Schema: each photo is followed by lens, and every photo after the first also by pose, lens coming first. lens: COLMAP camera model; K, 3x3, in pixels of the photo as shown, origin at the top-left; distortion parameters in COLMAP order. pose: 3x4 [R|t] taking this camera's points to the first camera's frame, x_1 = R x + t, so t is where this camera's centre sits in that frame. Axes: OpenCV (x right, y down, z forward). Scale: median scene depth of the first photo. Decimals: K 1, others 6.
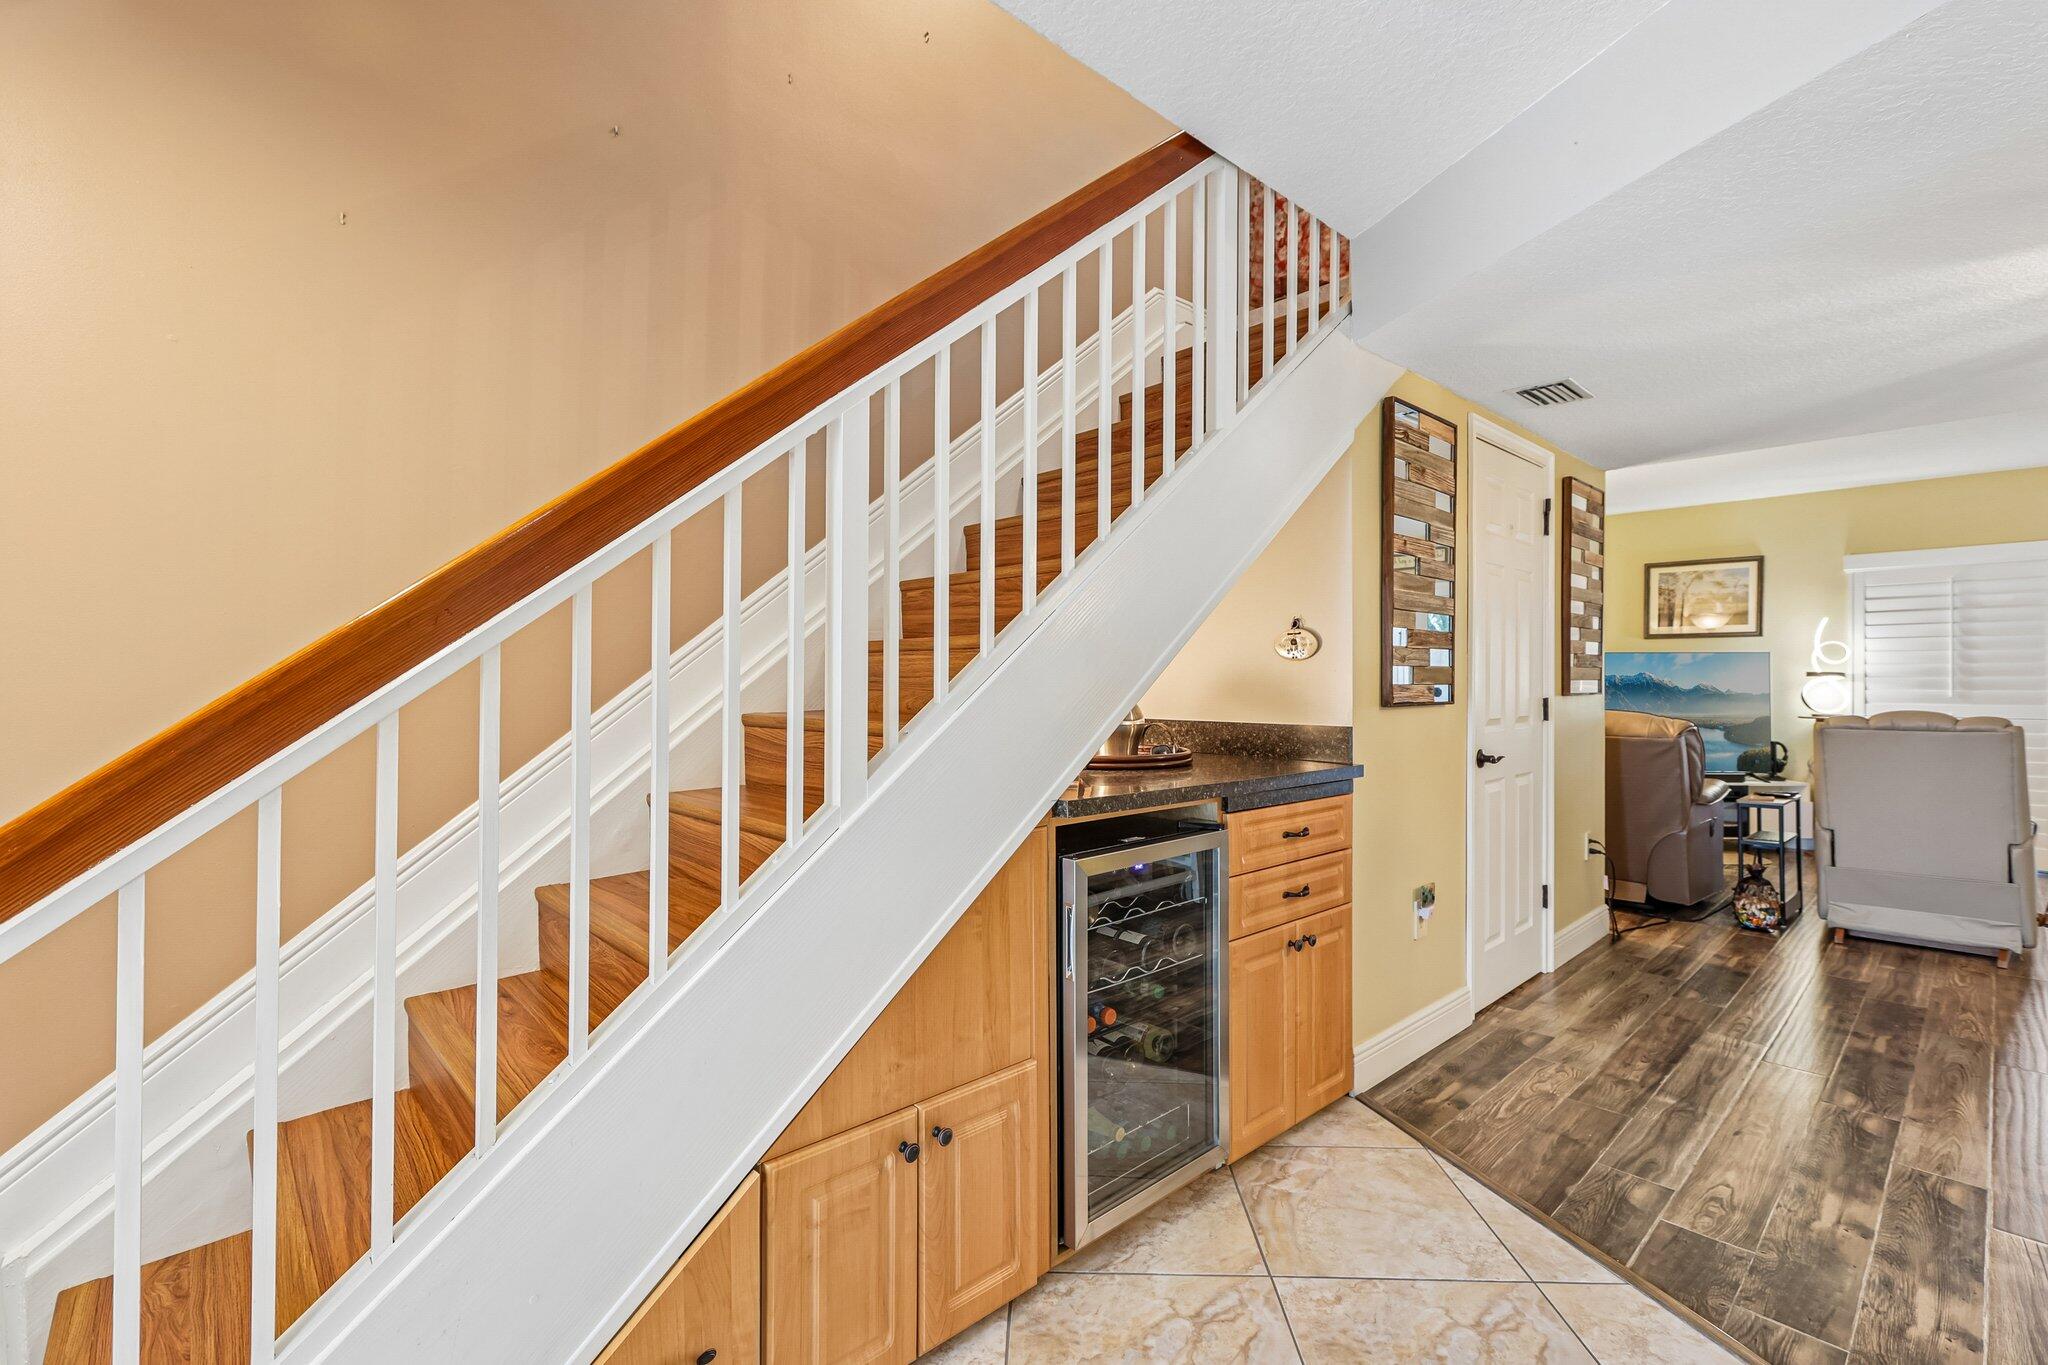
lens RADIAL K [[913.9, 0, 1024.7], [0, 913.9, 671.8], [0, 0, 1]] dist [-0.004254, 0.003698]
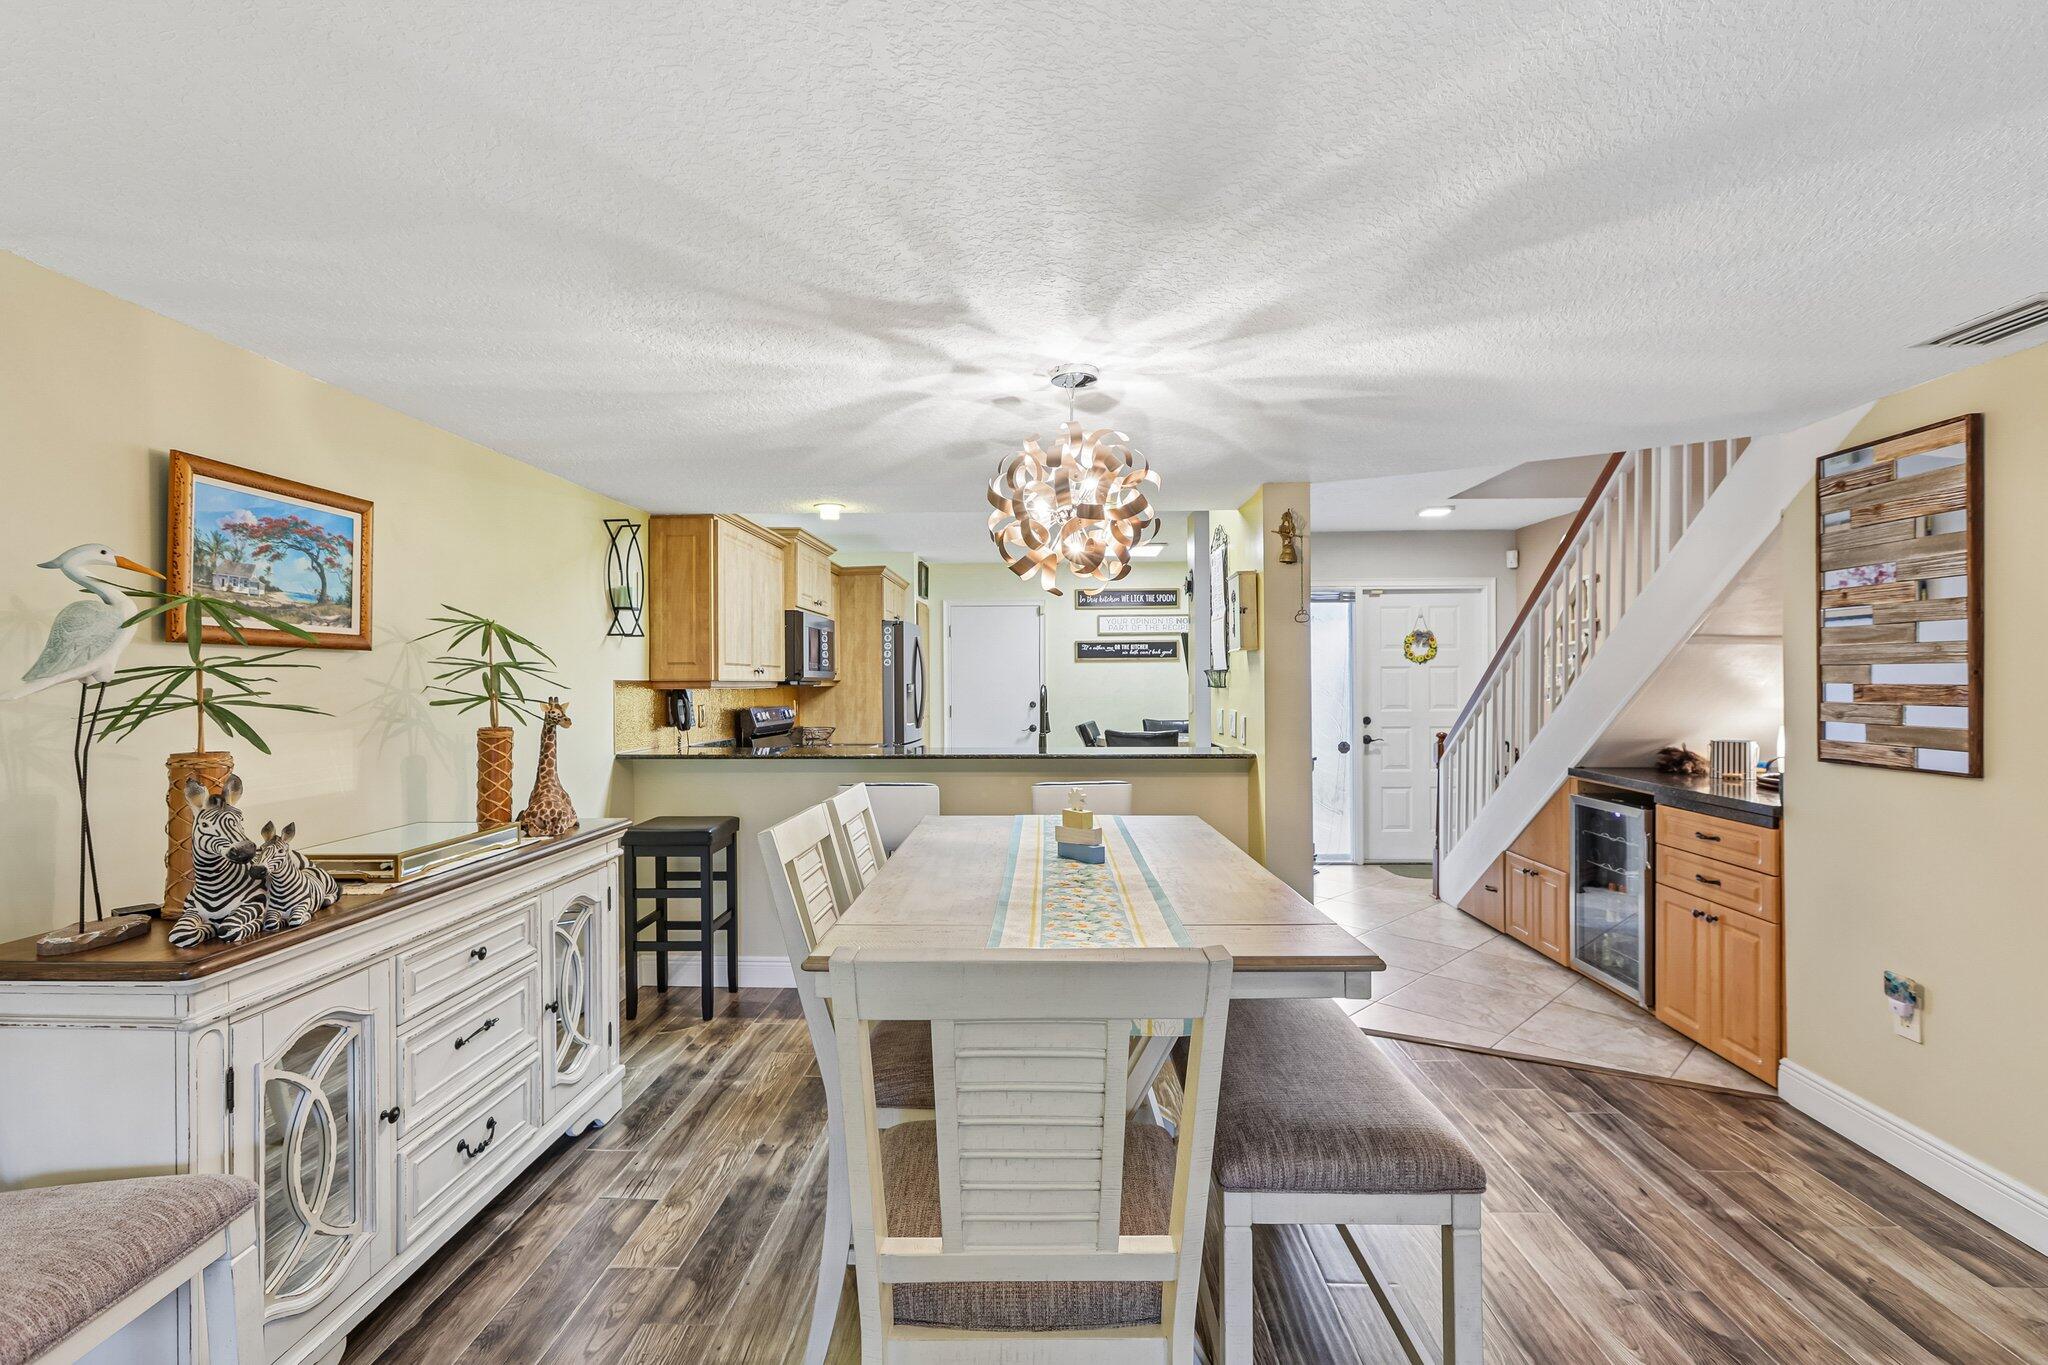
lens RADIAL K [[913.9, 0, 1031.2], [0, 913.9, 696.6], [0, 0, 1]] dist [-0.004254, 0.003698]
pose [[-0.699982, 0.019129, -0.713904, 1.732910], [0.010729, 0.999810, 0.016270, -0.059769], [0.714080, 0.003730, -0.700055, 1.075506]]
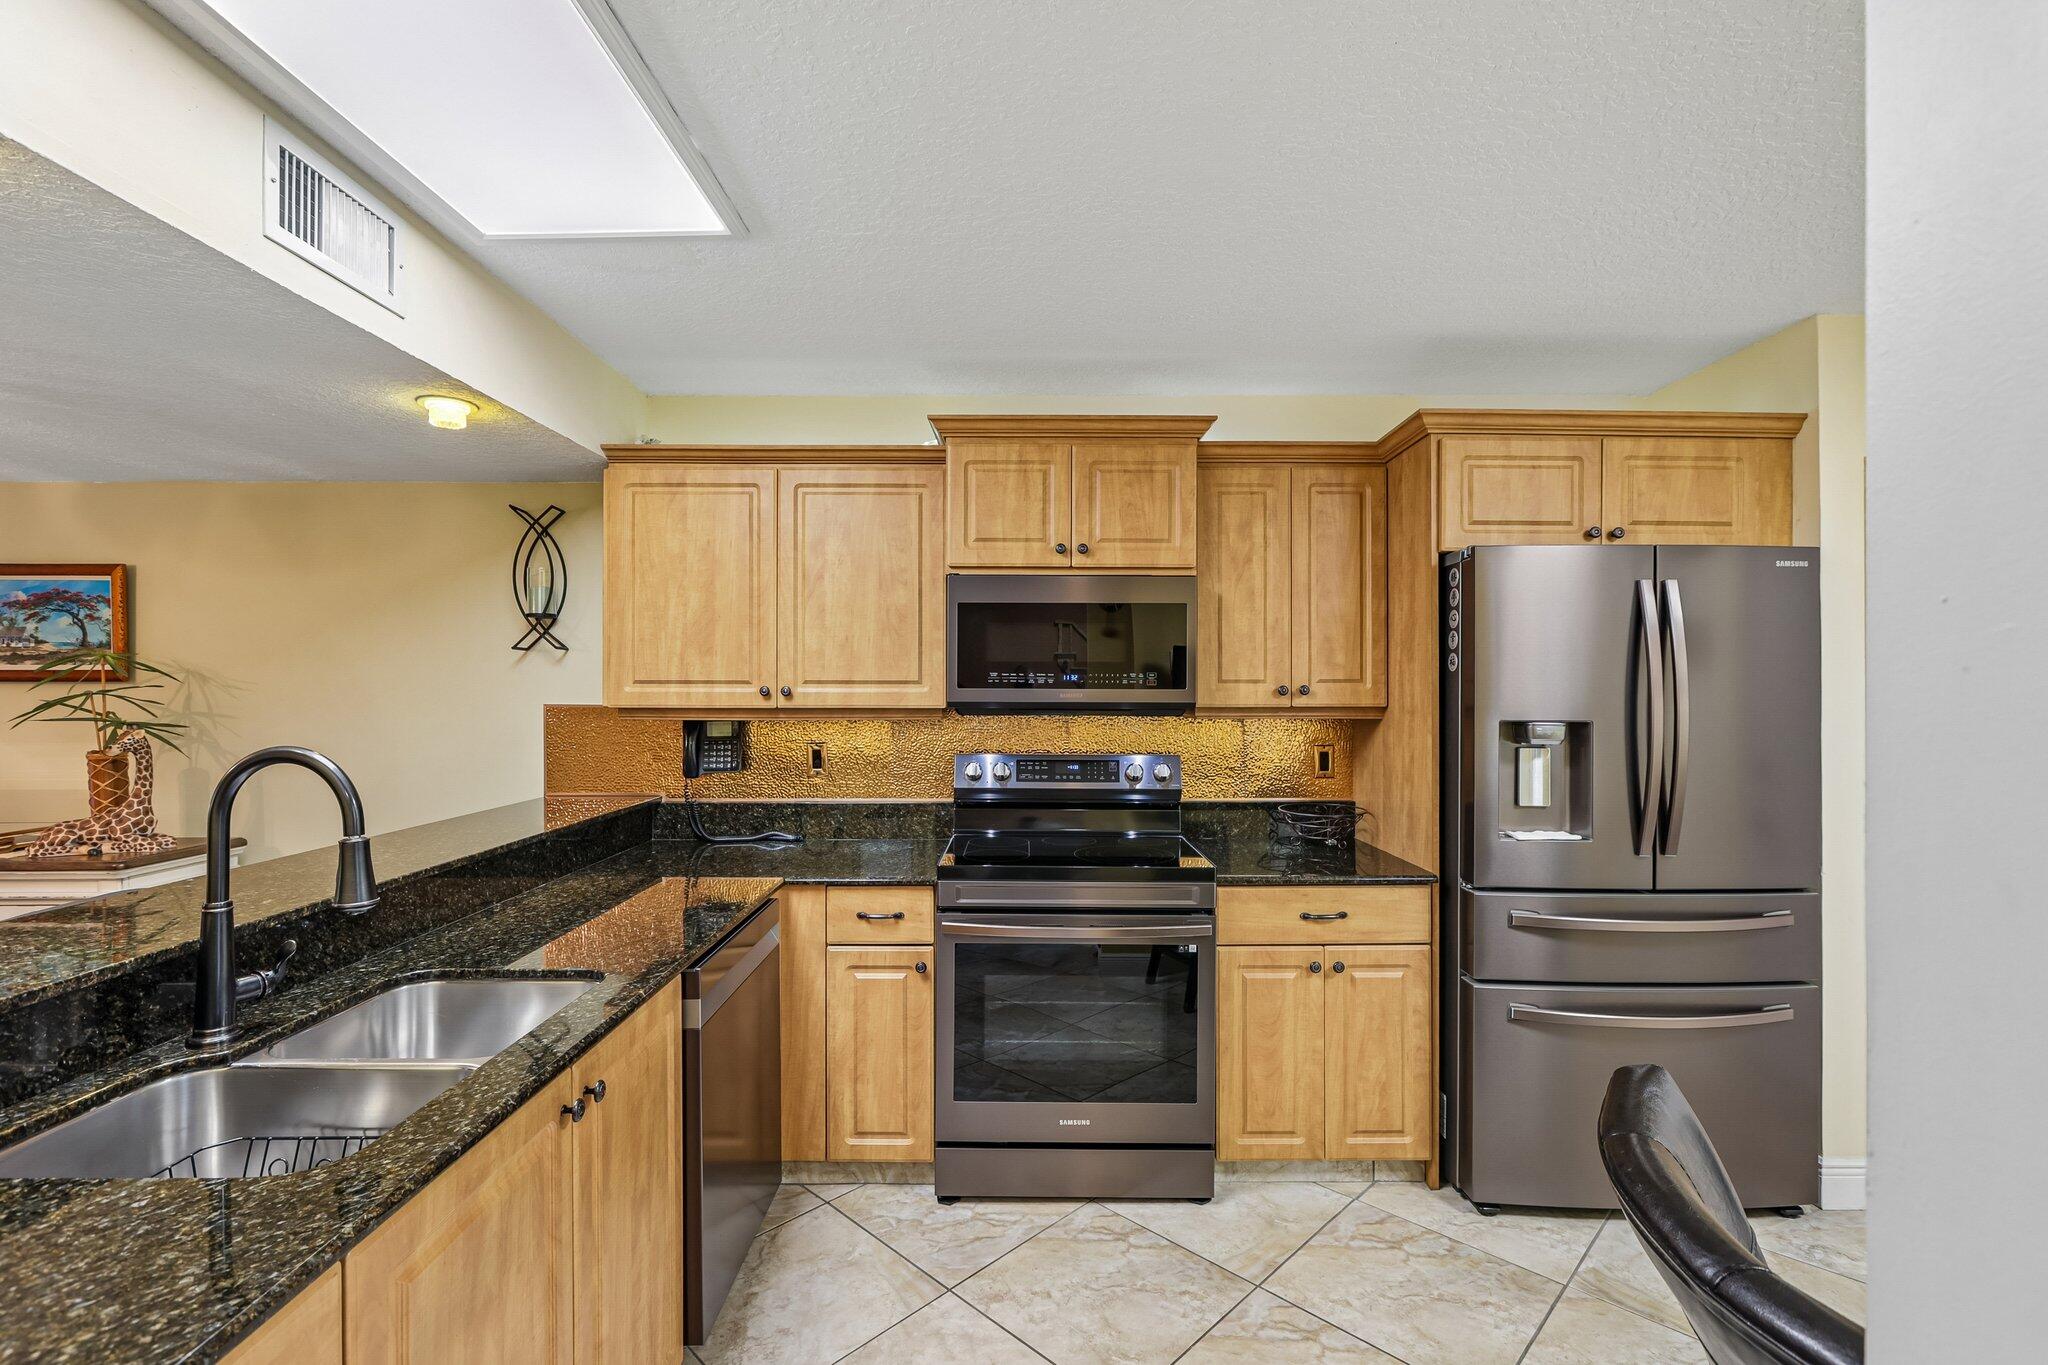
lens RADIAL K [[913.9, 0, 1024.2], [0, 913.9, 690.2], [0, 0, 1]] dist [-0.004254, 0.003698]
pose [[-0.733774, 0.001776, 0.679391, -0.057507], [-0.001335, 0.999991, -0.004056, -0.082736], [-0.679392, -0.003883, -0.733765, 0.059240]]
